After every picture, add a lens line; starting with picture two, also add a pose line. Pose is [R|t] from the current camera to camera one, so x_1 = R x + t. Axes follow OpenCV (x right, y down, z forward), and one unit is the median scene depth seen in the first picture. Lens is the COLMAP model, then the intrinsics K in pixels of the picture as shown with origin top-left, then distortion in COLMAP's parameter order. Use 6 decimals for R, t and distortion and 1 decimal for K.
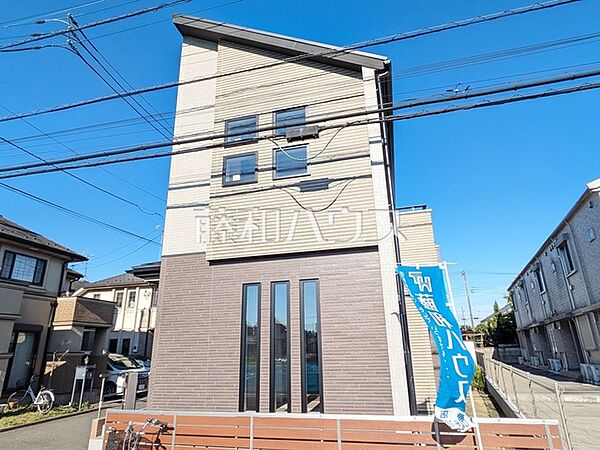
lens RADIAL K [[365.1, 0, 299.9], [0, 365.1, 226.5], [0, 0, 1]] dist [0.001626, -0.001336]
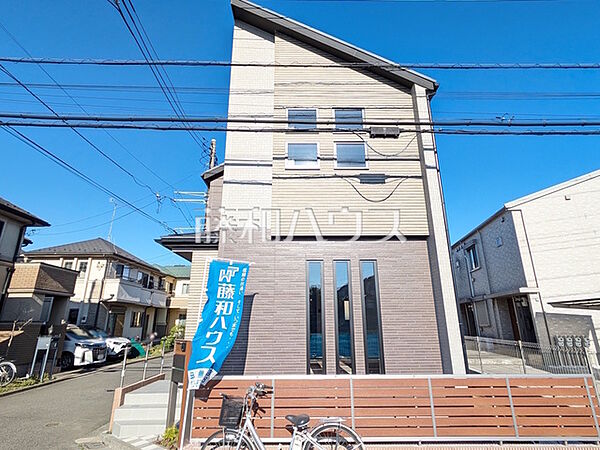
lens RADIAL K [[318.2, 0, 301.1], [0, 318.2, 223.2], [0, 0, 1]] dist [0.001700, 0.001807]
pose [[0.964371, 0.094431, 0.247127, -0.343879], [-0.098525, 0.995126, 0.004224, 0.036900], [-0.245524, -0.028422, 0.968974, 0.067849]]
